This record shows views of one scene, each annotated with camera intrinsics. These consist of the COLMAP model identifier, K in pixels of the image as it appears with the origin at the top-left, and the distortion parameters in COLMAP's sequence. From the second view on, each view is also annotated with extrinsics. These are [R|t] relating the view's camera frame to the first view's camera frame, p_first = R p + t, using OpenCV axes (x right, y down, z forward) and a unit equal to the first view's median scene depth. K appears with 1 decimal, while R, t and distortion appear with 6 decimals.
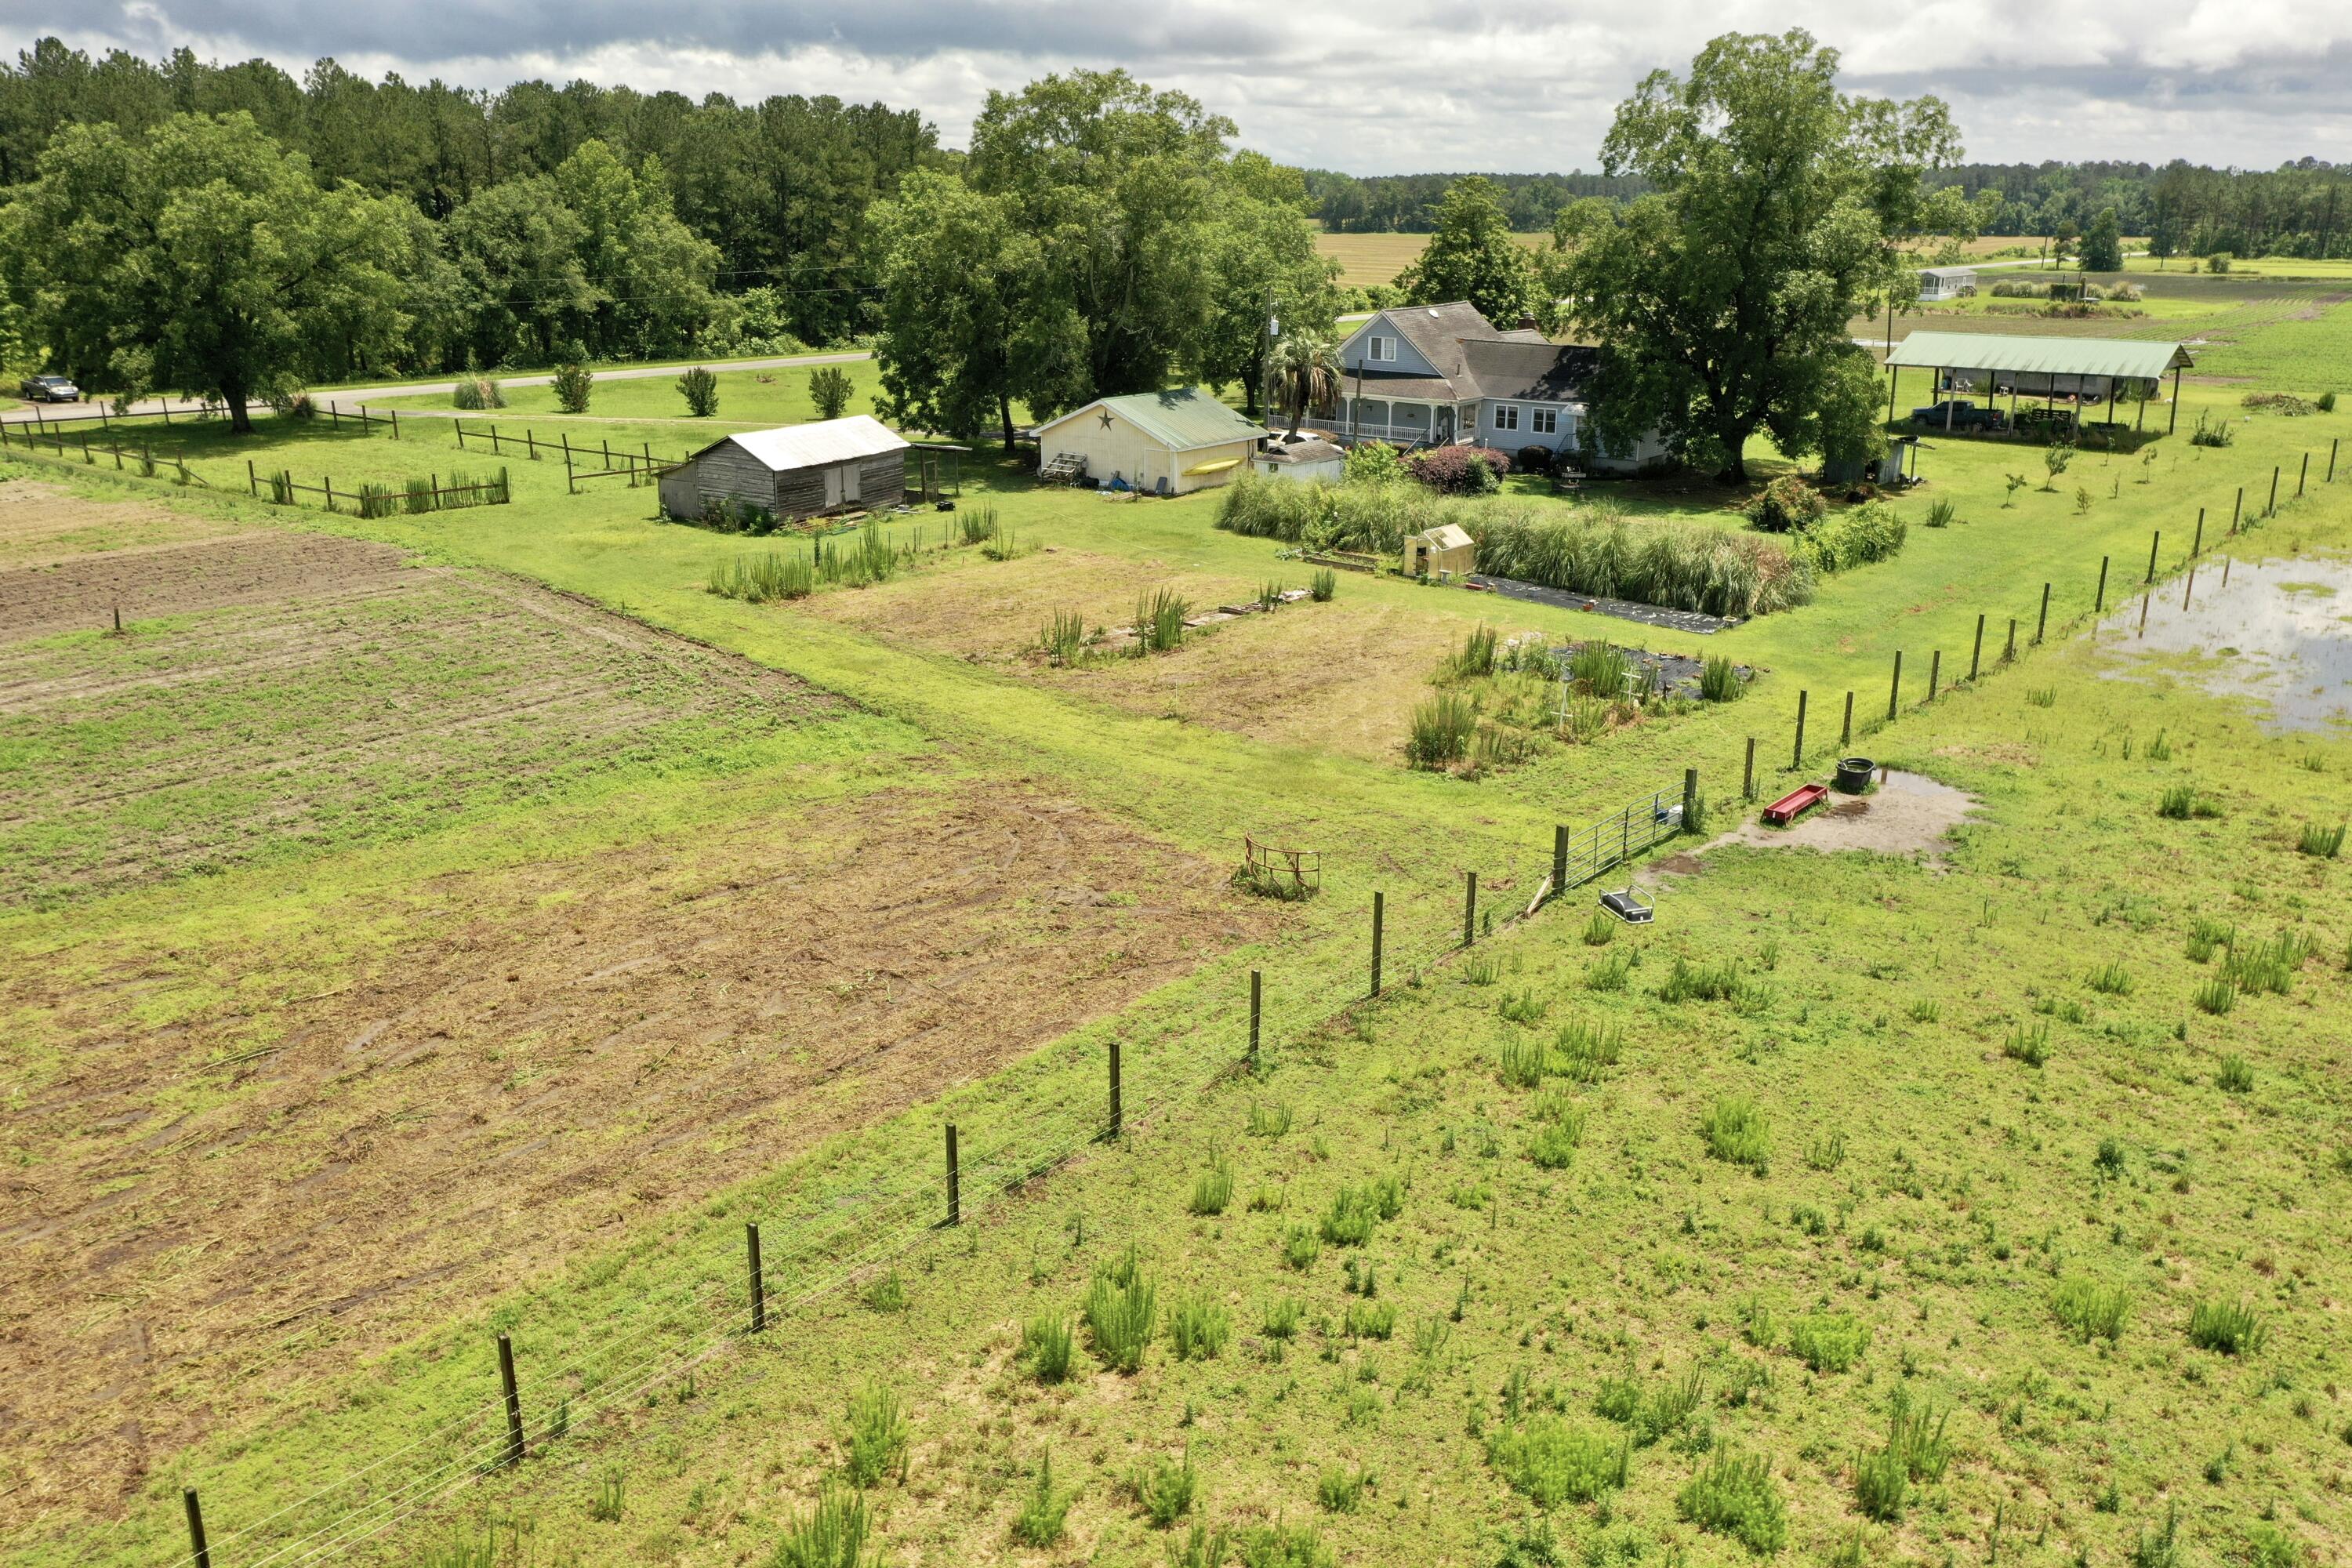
lens RADIAL K [[1816.9, 0, 1176.0], [0, 1816.9, 784.0], [0, 0, 1]] dist [0.012942, 0.000268]
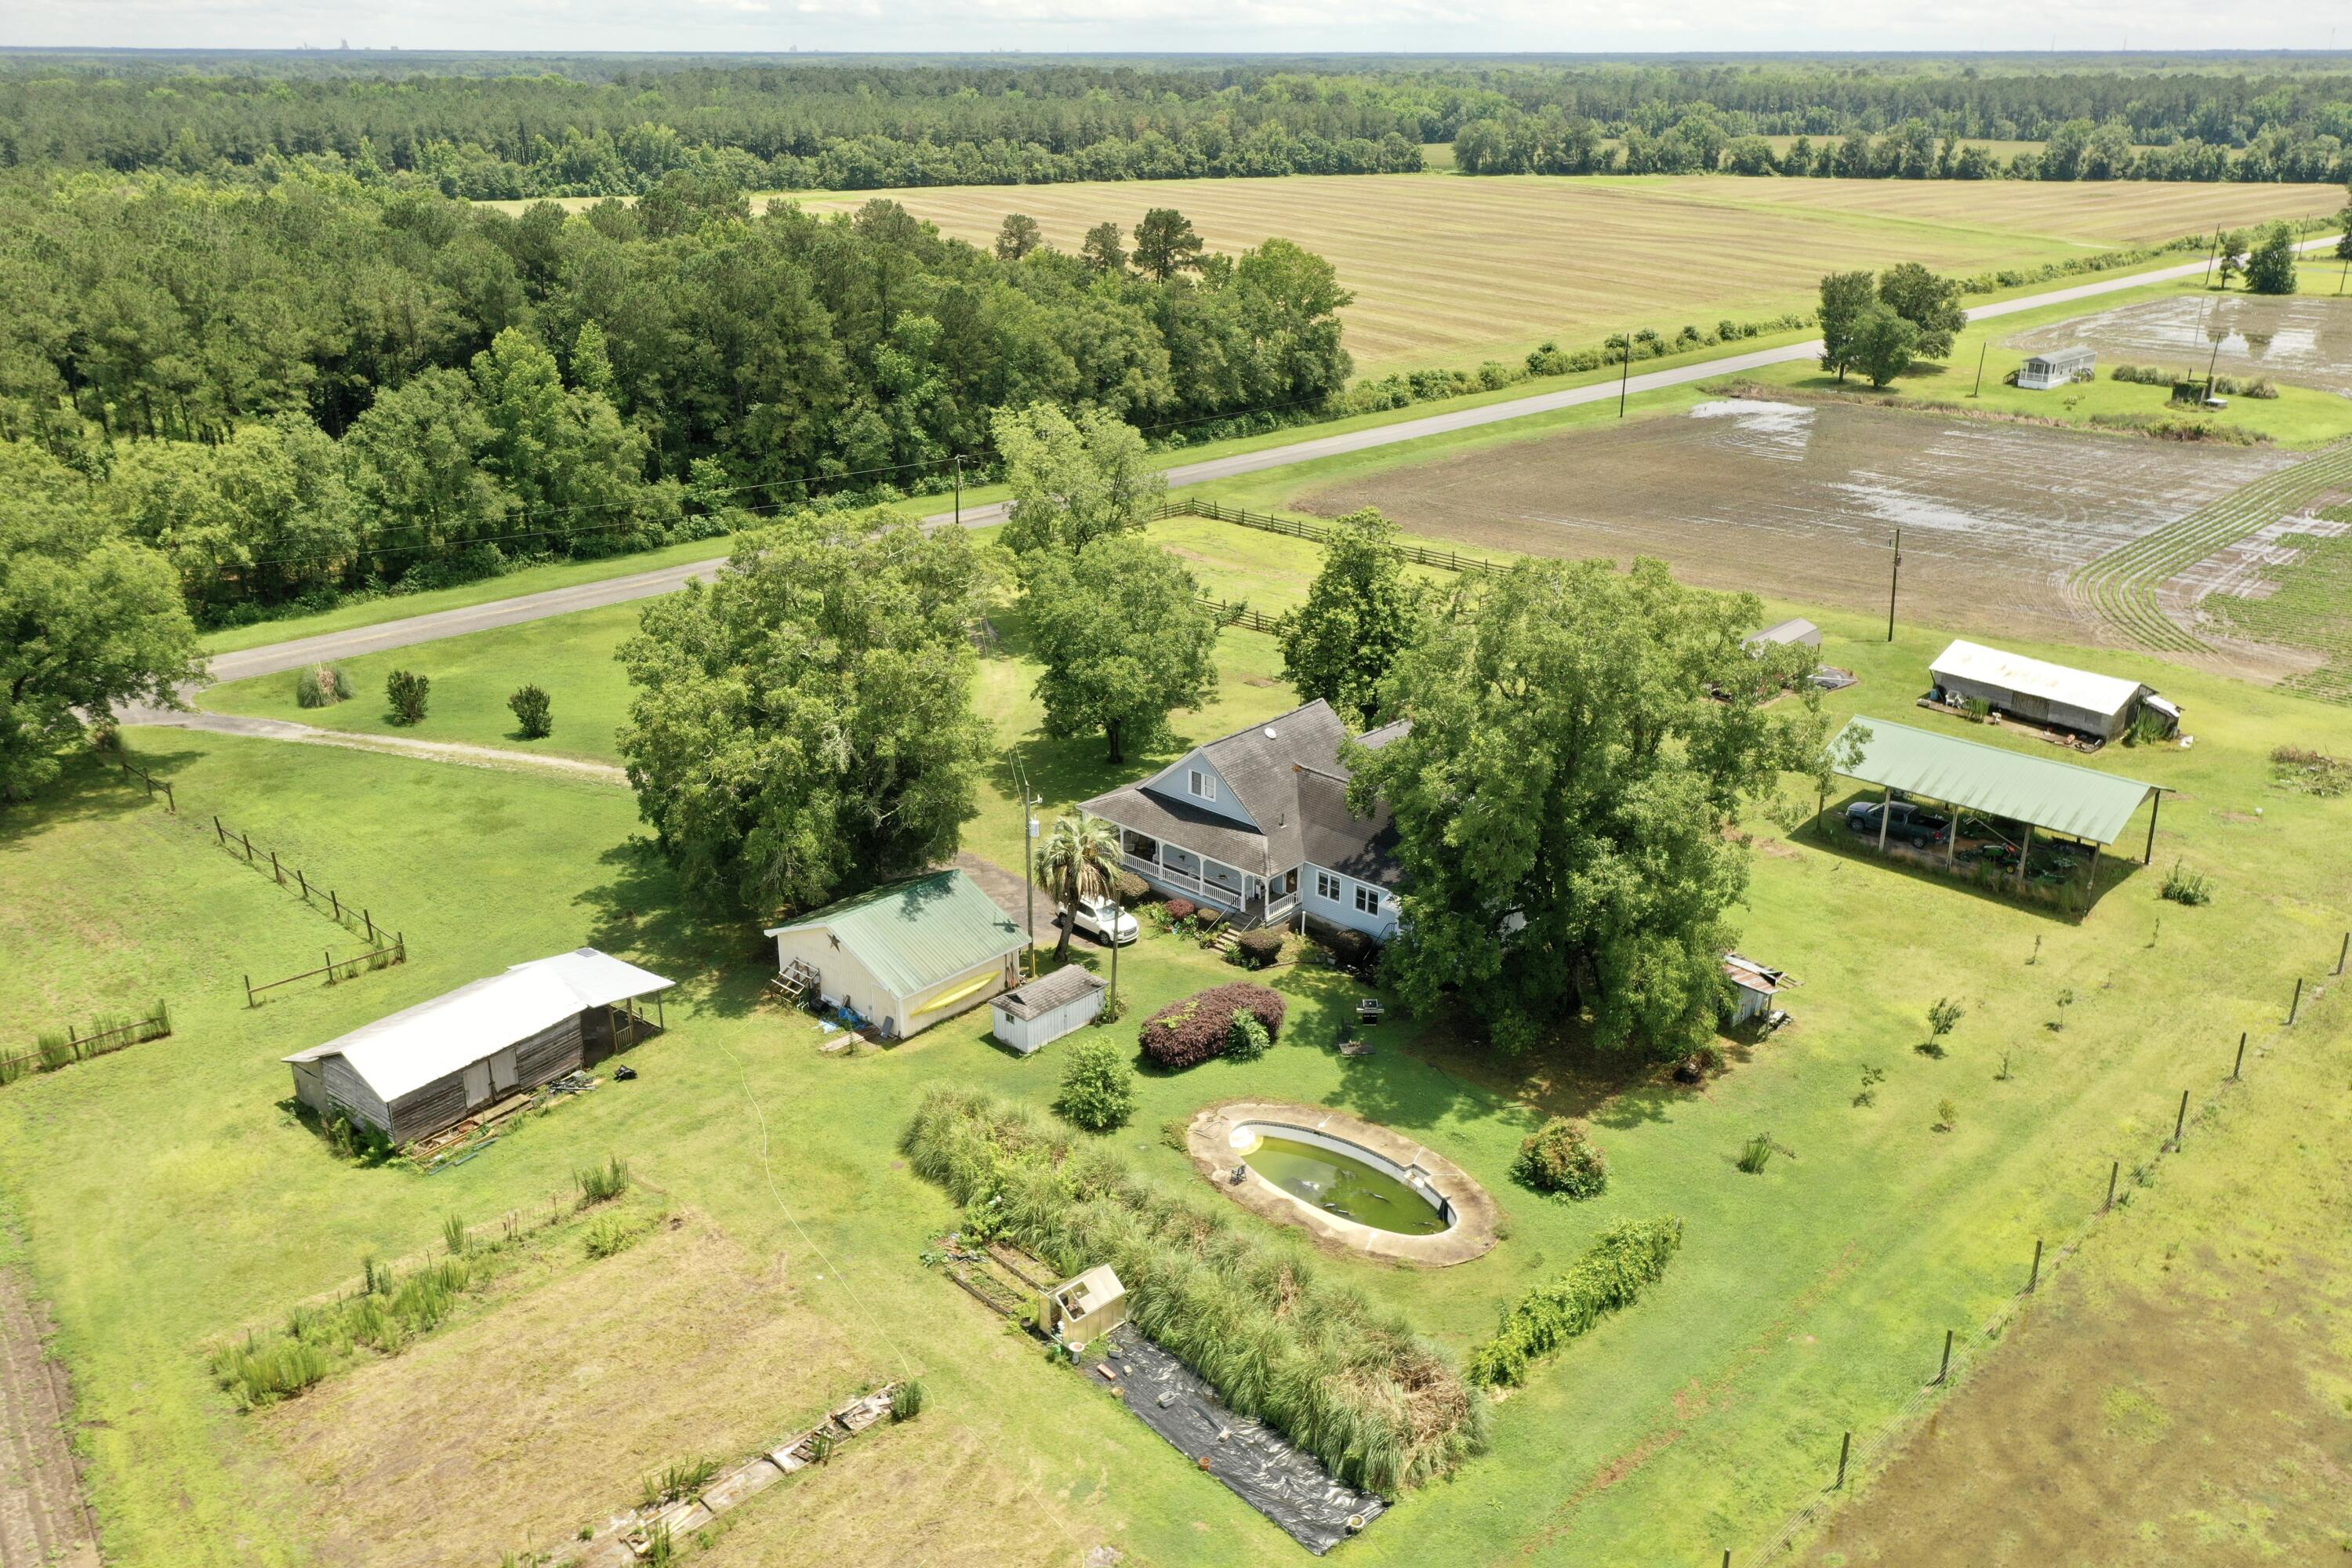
lens RADIAL K [[1816.9, 0, 1176.0], [0, 1816.9, 784.0], [0, 0, 1]] dist [0.012942, 0.000268]
pose [[0.995966, 0.034457, -0.082853, 0.117010], [-0.029199, 0.997532, 0.063849, -0.199083], [0.084848, -0.061172, 0.994514, 0.078998]]
